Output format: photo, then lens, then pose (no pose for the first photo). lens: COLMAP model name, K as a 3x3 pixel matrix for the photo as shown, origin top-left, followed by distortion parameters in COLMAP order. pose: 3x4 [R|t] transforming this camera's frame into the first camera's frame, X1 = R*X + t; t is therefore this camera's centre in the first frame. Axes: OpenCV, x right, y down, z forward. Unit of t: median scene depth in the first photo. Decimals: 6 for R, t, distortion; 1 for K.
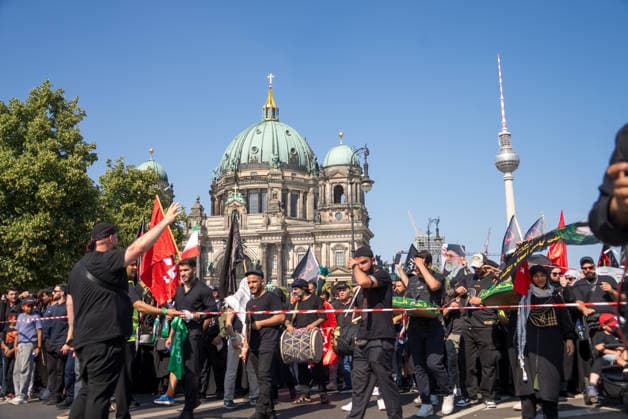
lens RADIAL K [[596.6, 0, 314.0], [0, 596.6, 209.5], [0, 0, 1]] dist [-0.048265, 0.109857]
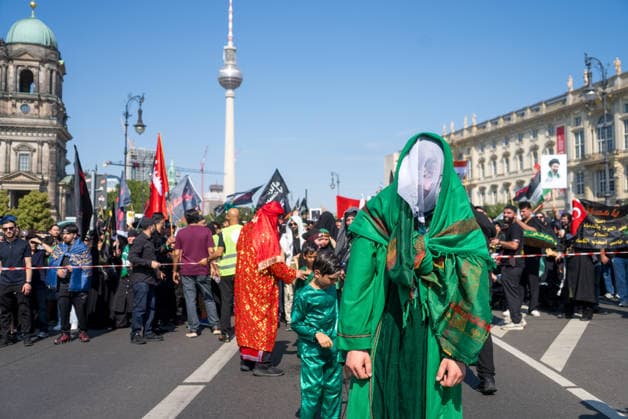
lens RADIAL K [[596.6, 0, 314.0], [0, 596.6, 209.5], [0, 0, 1]] dist [-0.048265, 0.109857]
pose [[0.890786, 0.032575, 0.453255, 0.029240], [-0.093292, 0.989291, 0.112250, 0.018755], [-0.444744, -0.142276, 0.884285, 0.106792]]
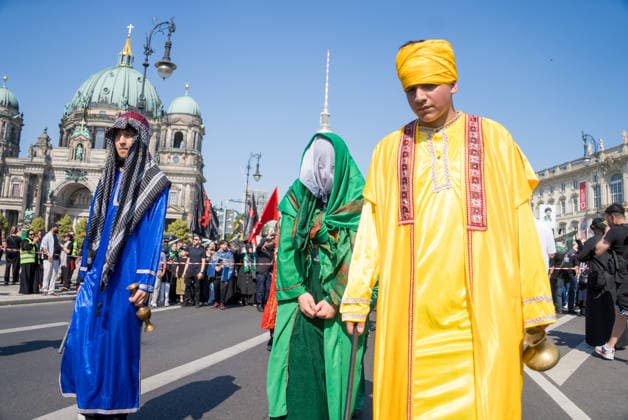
lens RADIAL K [[481.0, 0, 314.0], [0, 481.0, 210.0], [0, 0, 1]] dist [-0.194096, 0.085960]
pose [[0.947727, 0.090270, 0.306049, 0.023579], [-0.115443, 0.991176, 0.065139, 0.016720], [-0.297468, -0.097066, 0.949785, 0.087719]]
